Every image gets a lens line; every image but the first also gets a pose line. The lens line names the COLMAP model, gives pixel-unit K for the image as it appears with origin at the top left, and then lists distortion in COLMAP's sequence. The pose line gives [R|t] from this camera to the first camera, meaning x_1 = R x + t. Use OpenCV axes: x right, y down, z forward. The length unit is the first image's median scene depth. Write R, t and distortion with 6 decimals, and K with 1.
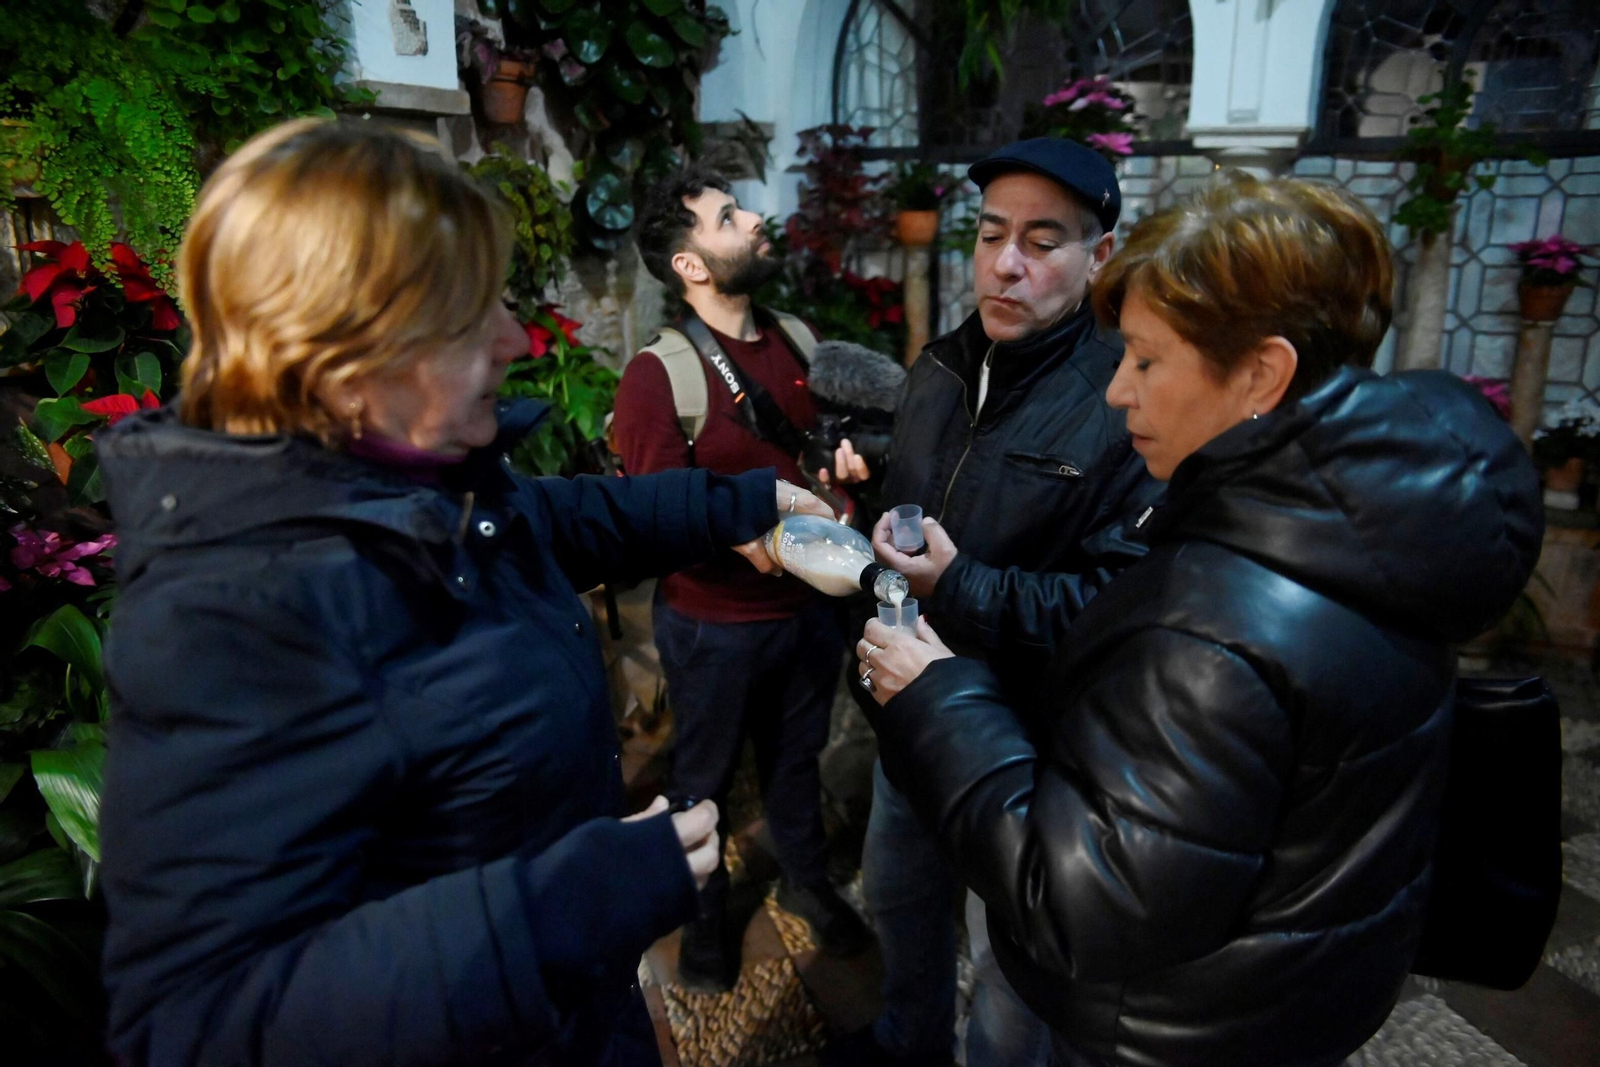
lens RADIAL K [[1087.1, 0, 805.3], [0, 1087.1, 531.4], [0, 0, 1]] dist [-0.117339, 0.086955]
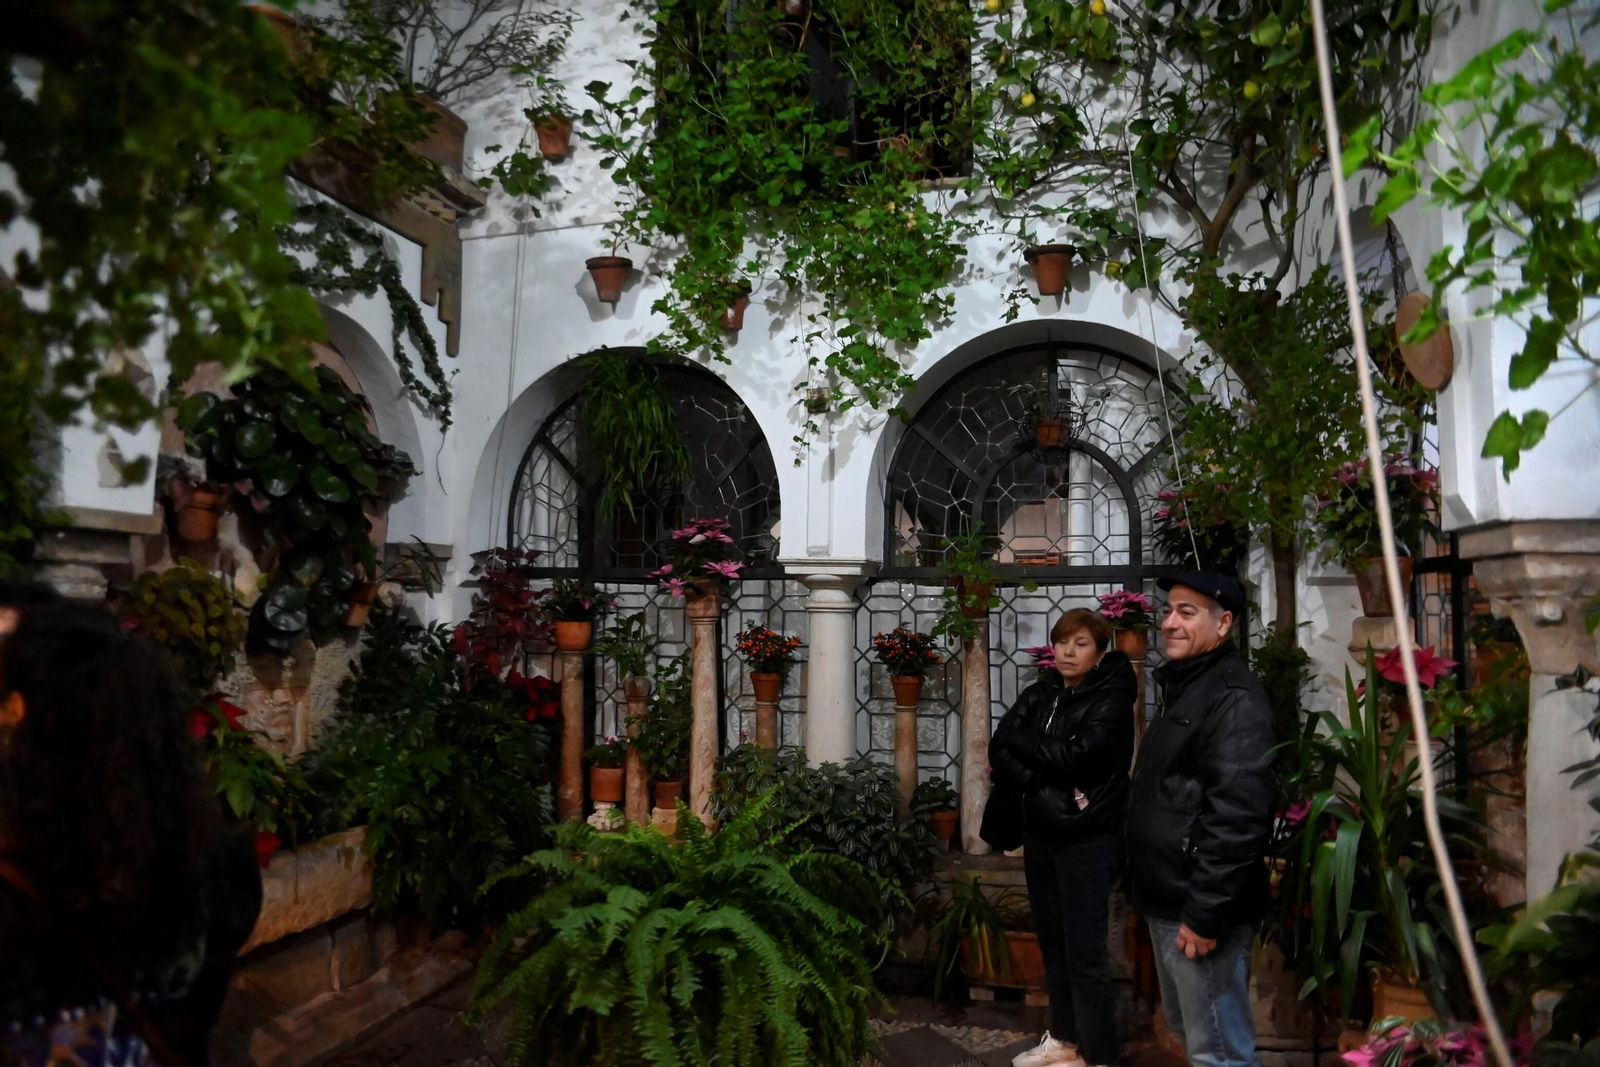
lens RADIAL K [[1101.1, 0, 795.1], [0, 1101.1, 536.7], [0, 0, 1]] dist [-0.122156, 0.104855]
pose [[0.978877, 0.033357, 0.201708, 0.118515], [0.040337, 0.935698, -0.350490, 0.052840], [-0.200429, 0.351223, 0.914588, -0.208616]]
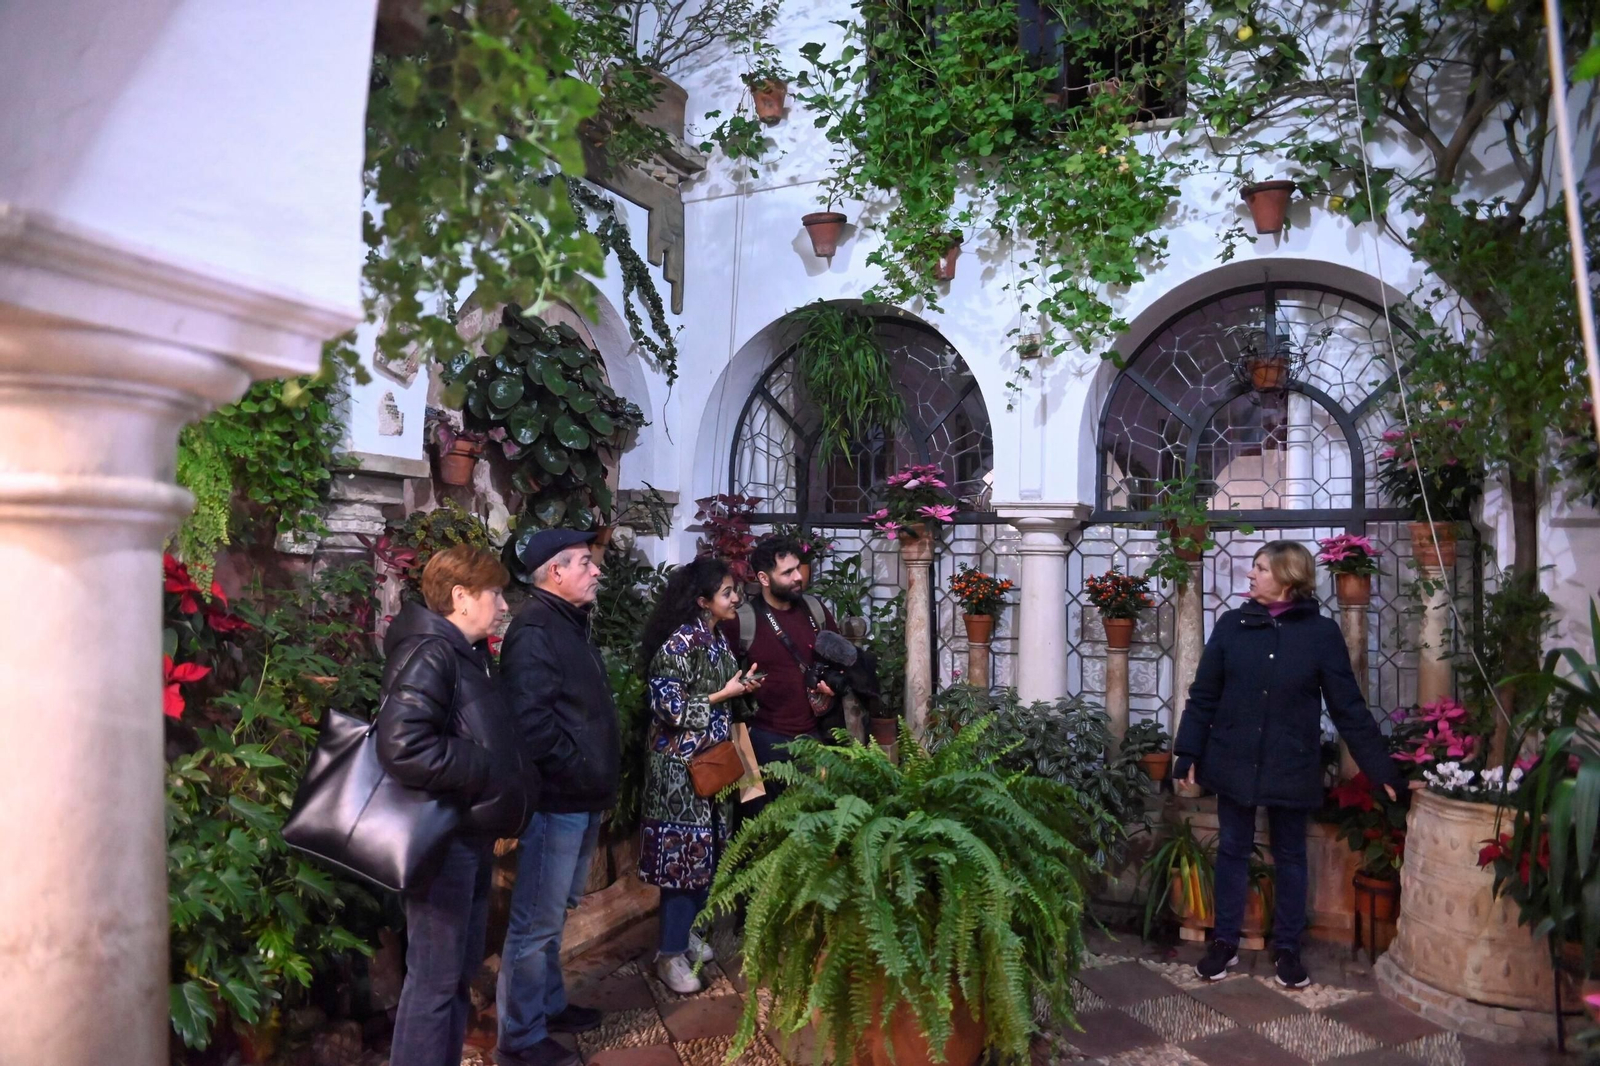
lens RADIAL K [[1097.6, 0, 801.0], [0, 1097.6, 527.6], [0, 0, 1]] dist [-0.120658, 0.100052]
pose [[0.999276, 0.029296, 0.024275, 0.101079], [-0.019769, 0.944951, -0.326615, 0.086542], [-0.032507, 0.325899, 0.944846, -0.238747]]
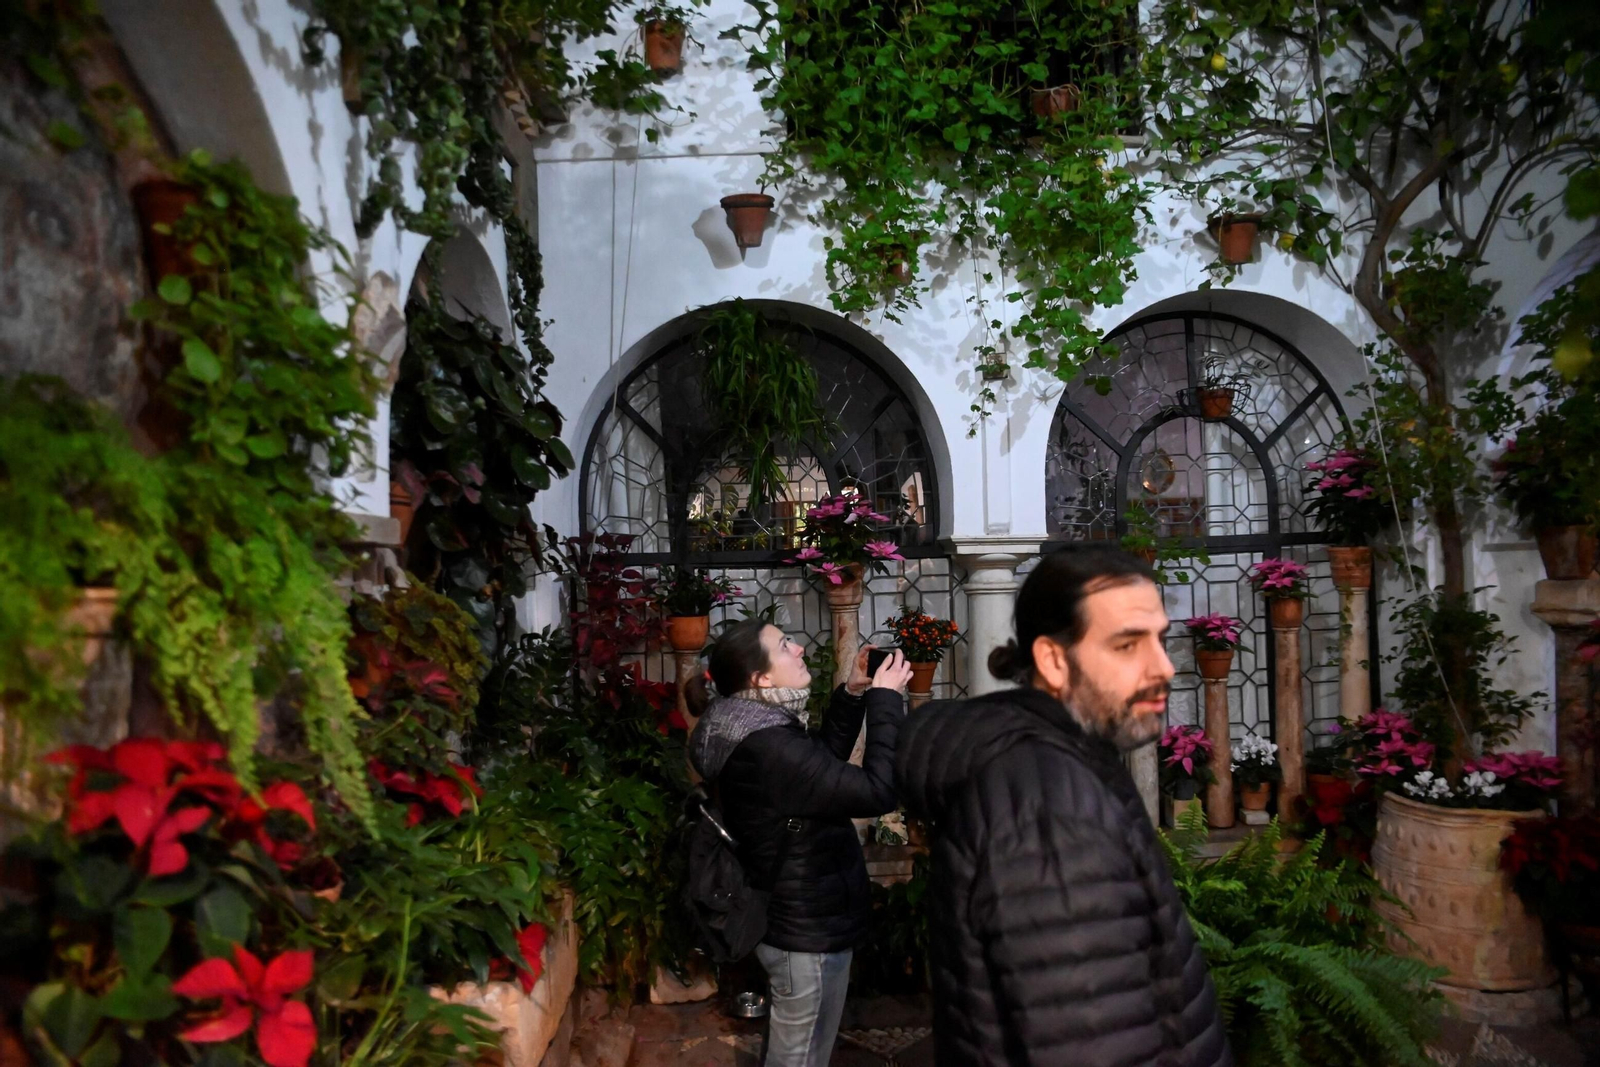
lens RADIAL K [[1097.6, 0, 801.0], [0, 1097.6, 528.1], [0, 0, 1]] dist [-0.120658, 0.100052]
pose [[0.877715, -0.001857, 0.479179, -0.361287], [0.157933, 0.945239, -0.285623, -0.078359], [-0.452408, 0.326374, 0.829944, 0.082718]]
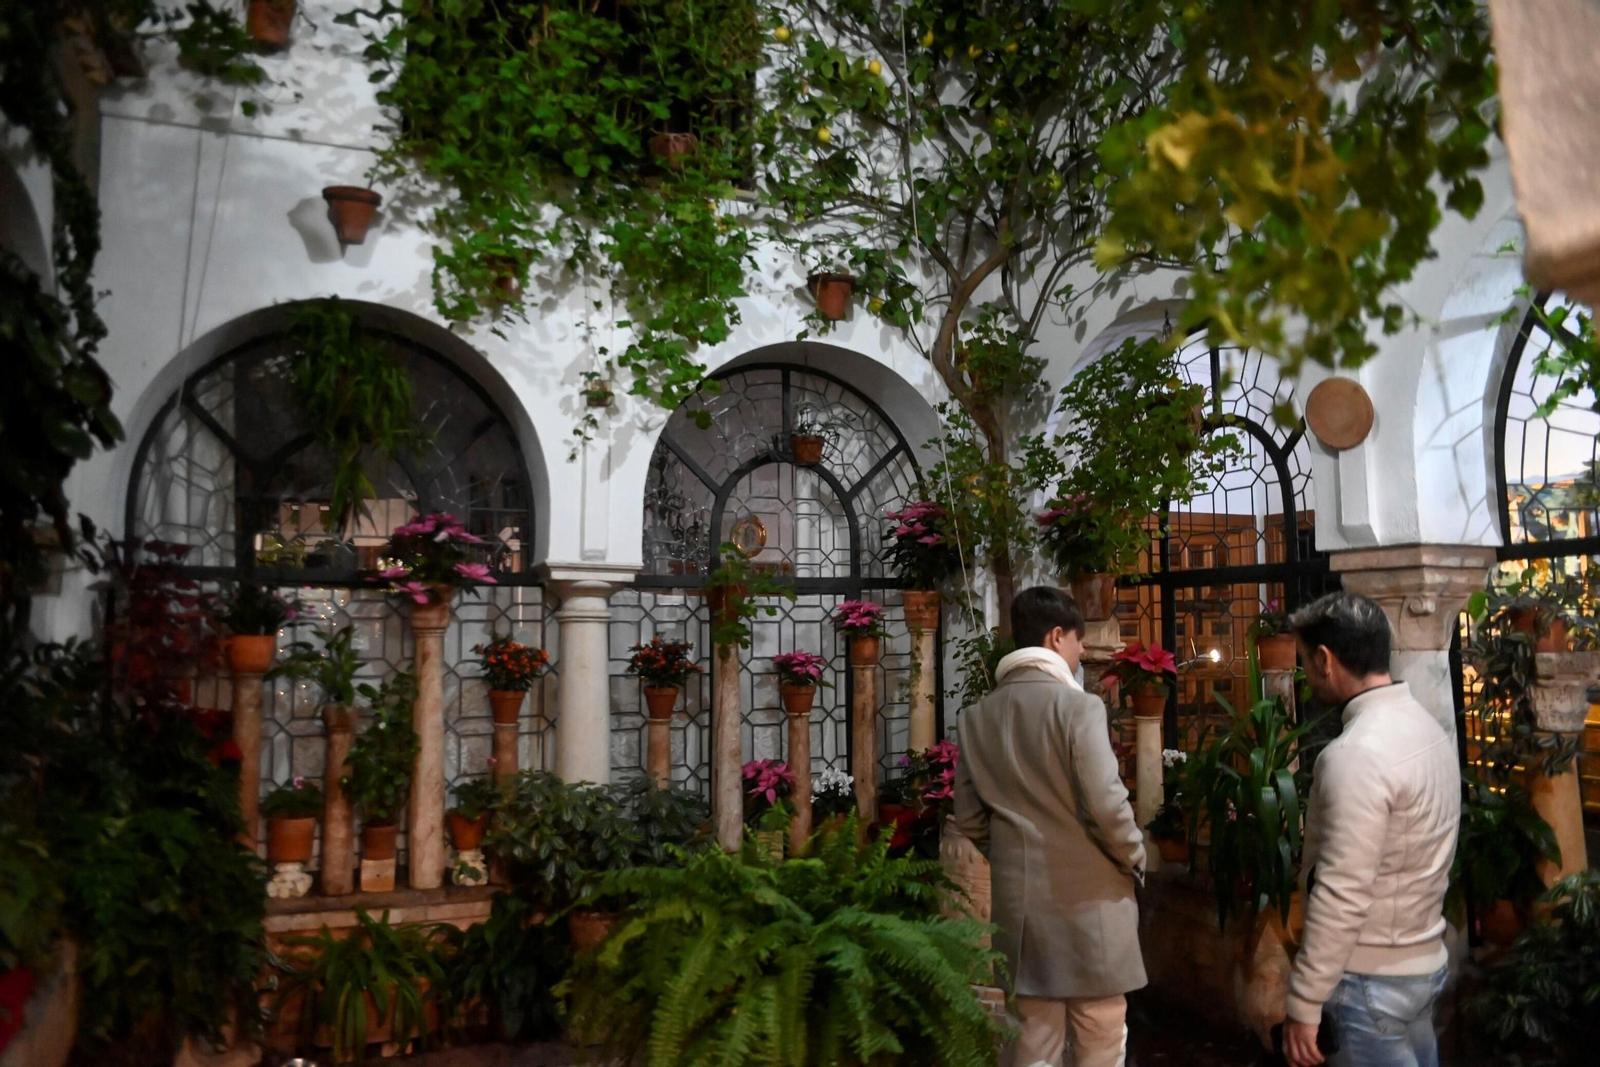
lens RADIAL K [[1097.6, 0, 801.0], [0, 1097.6, 528.1], [0, 0, 1]] dist [-0.120658, 0.100052]
pose [[0.647071, 0.081343, 0.758078, -0.355434], [0.219321, 0.932407, -0.287254, -0.021587], [-0.730204, 0.352137, 0.585493, 0.109024]]
